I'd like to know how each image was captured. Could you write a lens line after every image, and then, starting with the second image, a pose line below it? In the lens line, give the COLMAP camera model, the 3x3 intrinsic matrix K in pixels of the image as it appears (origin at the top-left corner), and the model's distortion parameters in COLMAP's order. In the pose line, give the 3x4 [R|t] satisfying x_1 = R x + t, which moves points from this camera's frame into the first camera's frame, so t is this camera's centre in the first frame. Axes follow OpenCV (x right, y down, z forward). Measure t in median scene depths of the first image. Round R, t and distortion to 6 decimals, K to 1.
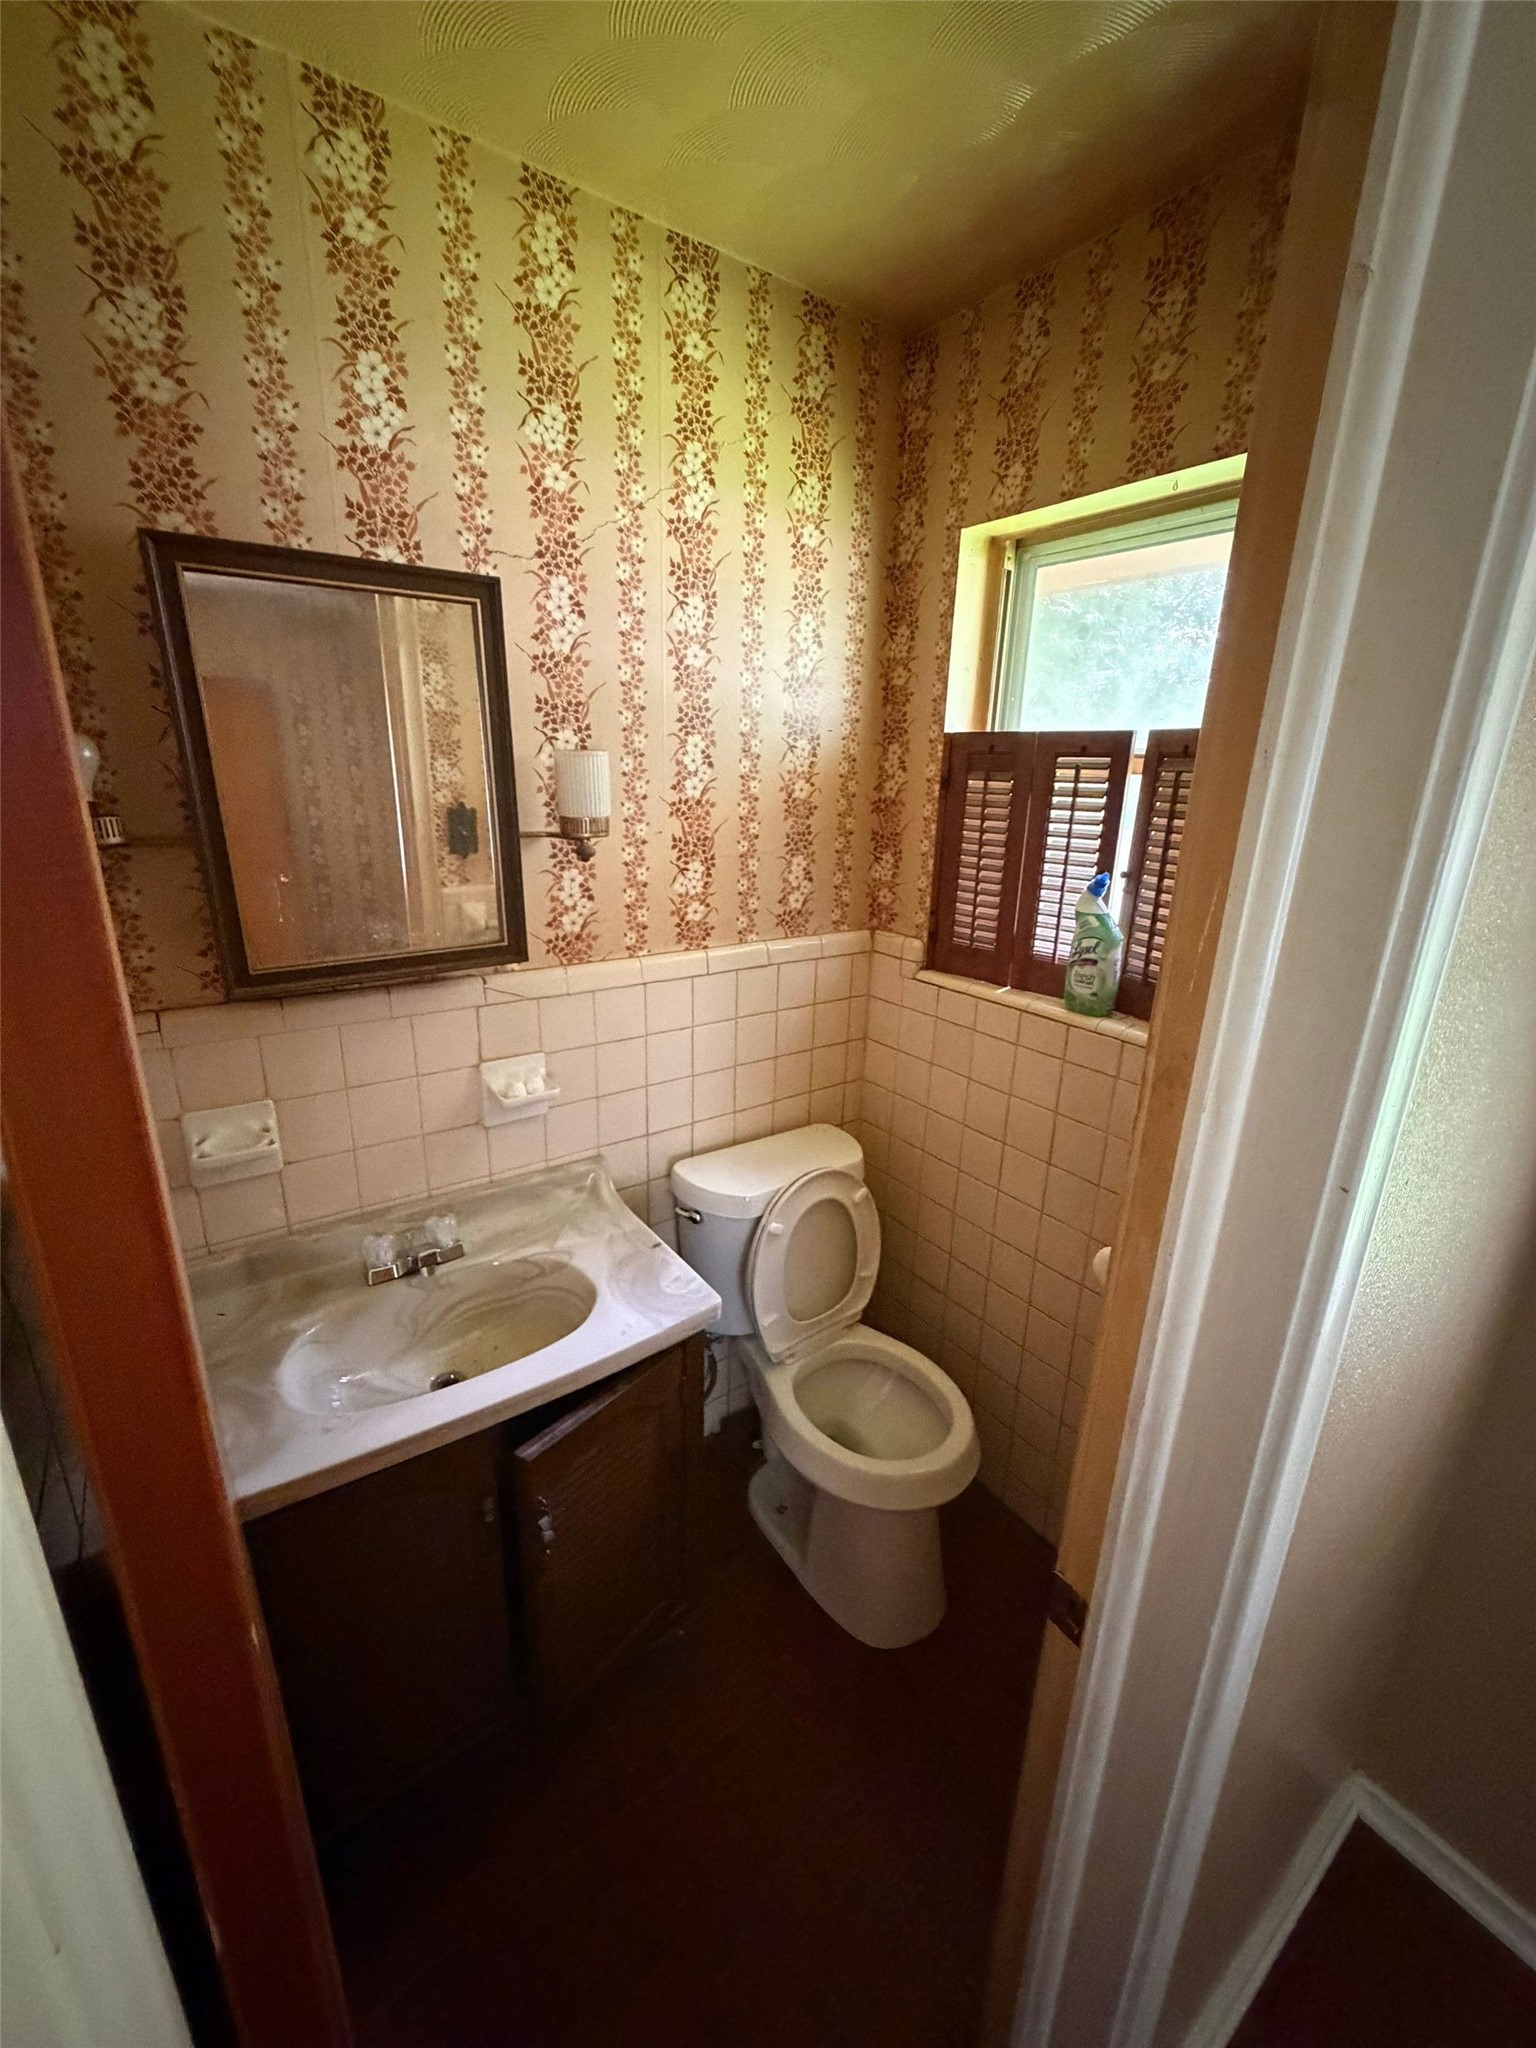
lens RADIAL K [[822.3, 0, 766.4], [0, 822.3, 1023.1], [0, 0, 1]] dist [0.013671, 0.000639]
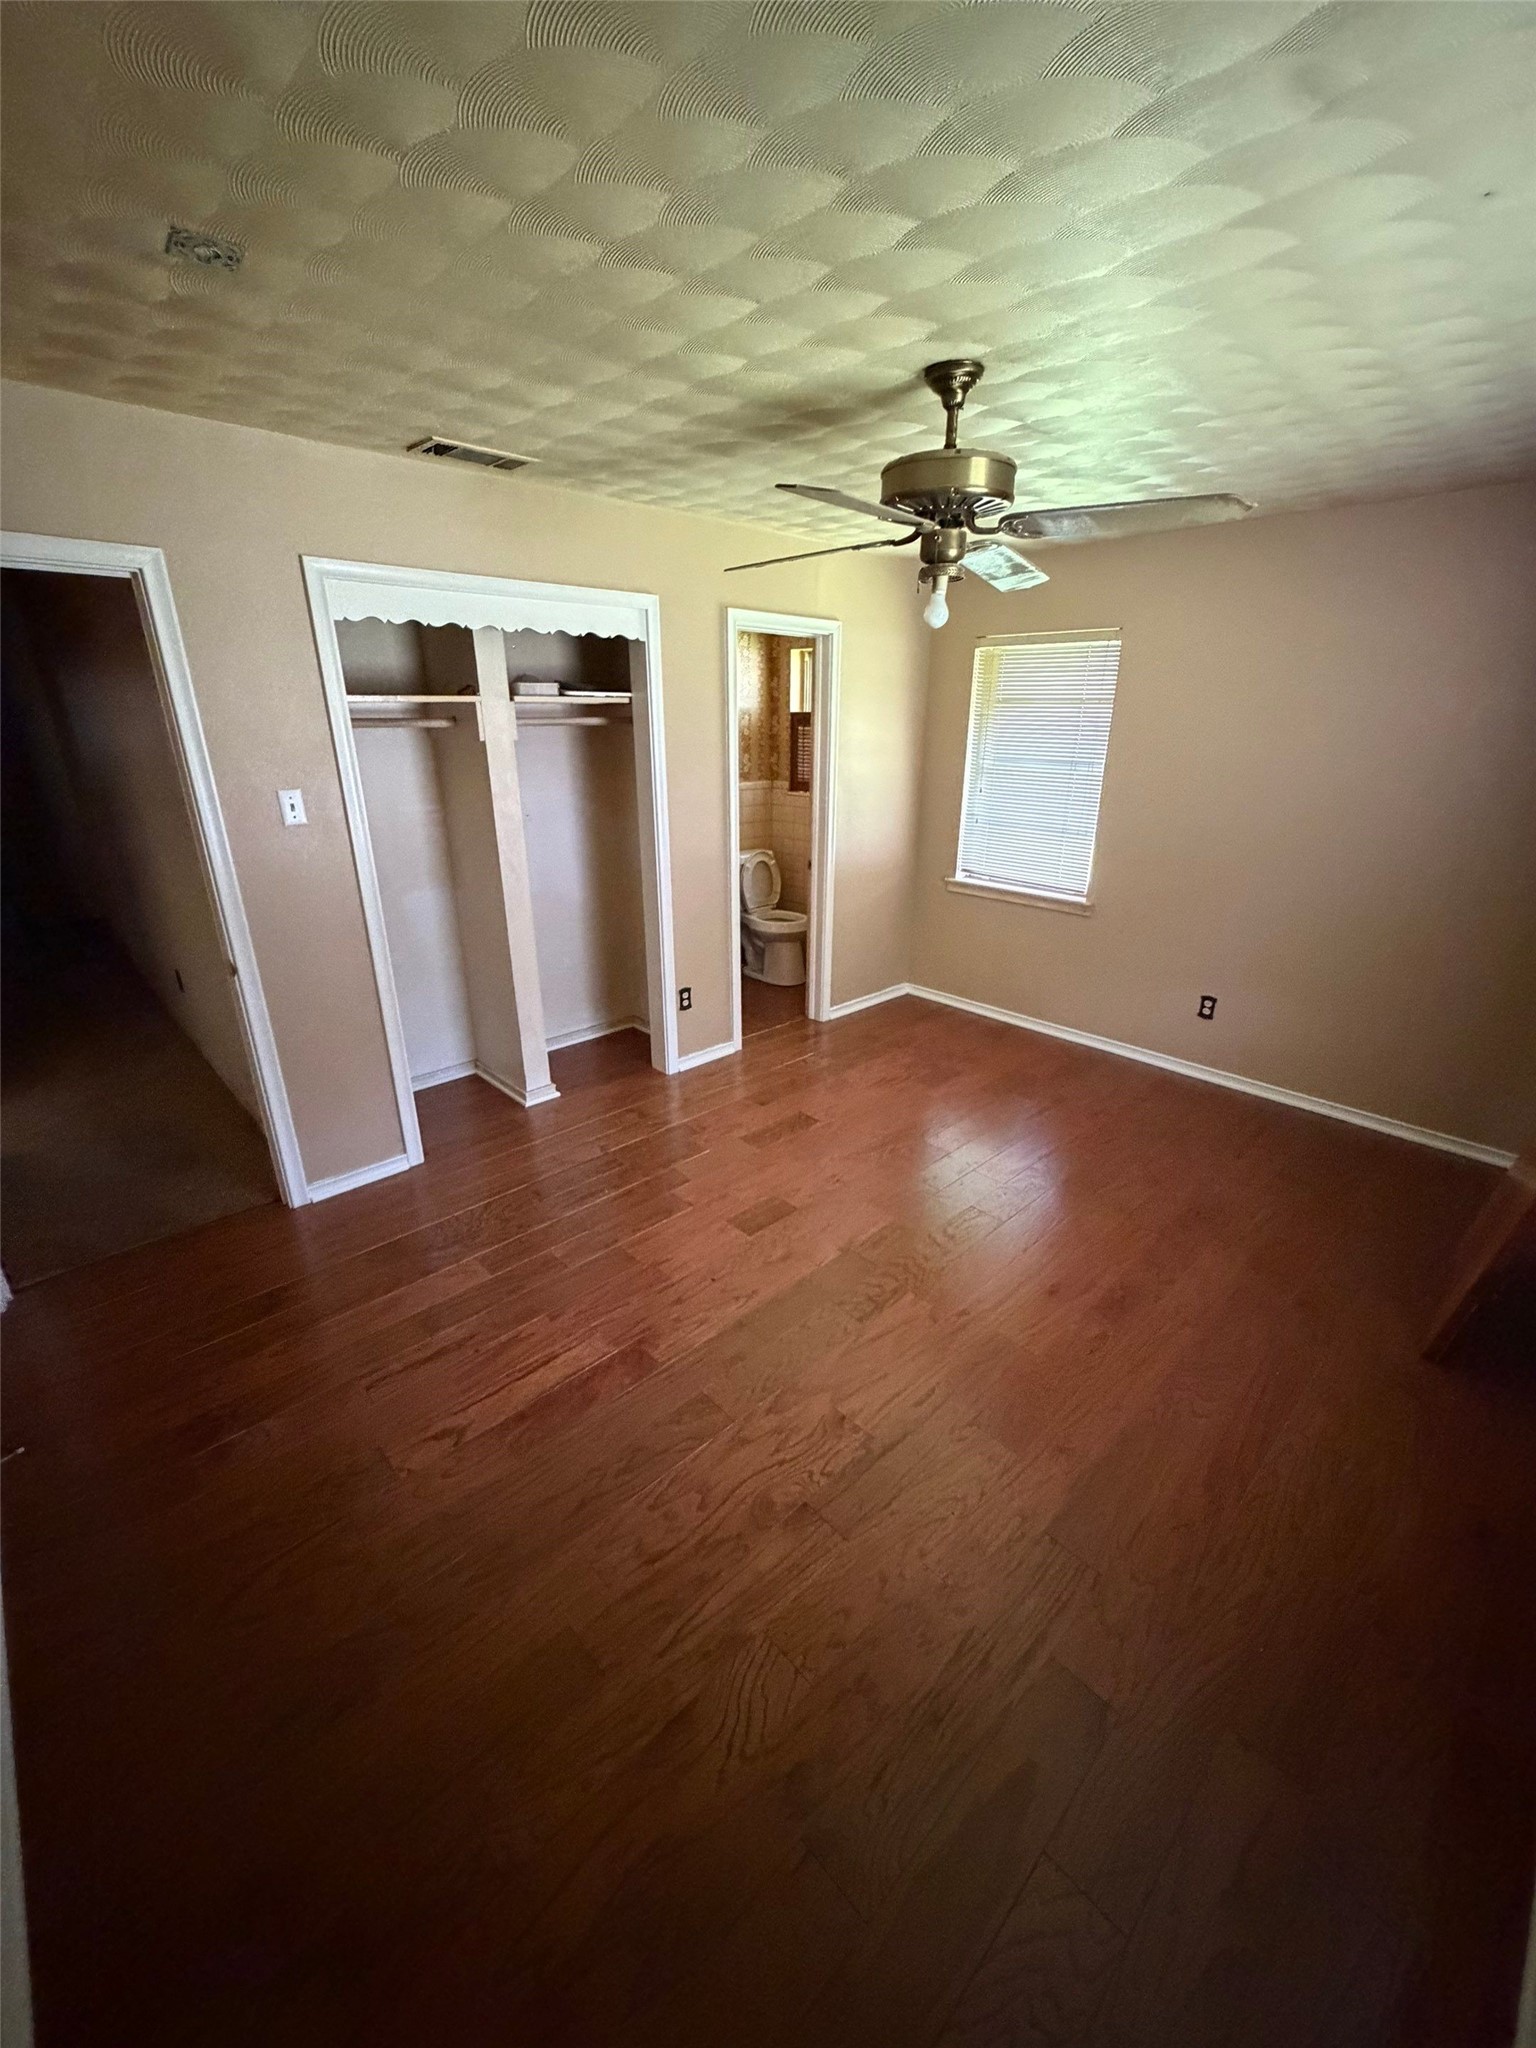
lens RADIAL K [[822.3, 0, 760.8], [0, 822.3, 1018.6], [0, 0, 1]] dist [0.013671, 0.000639]
pose [[0.991873, -0.068209, 0.107399, -0.295239], [0.062719, 0.996586, 0.053700, 0.599908], [-0.110695, -0.046527, 0.992765, -2.034883]]
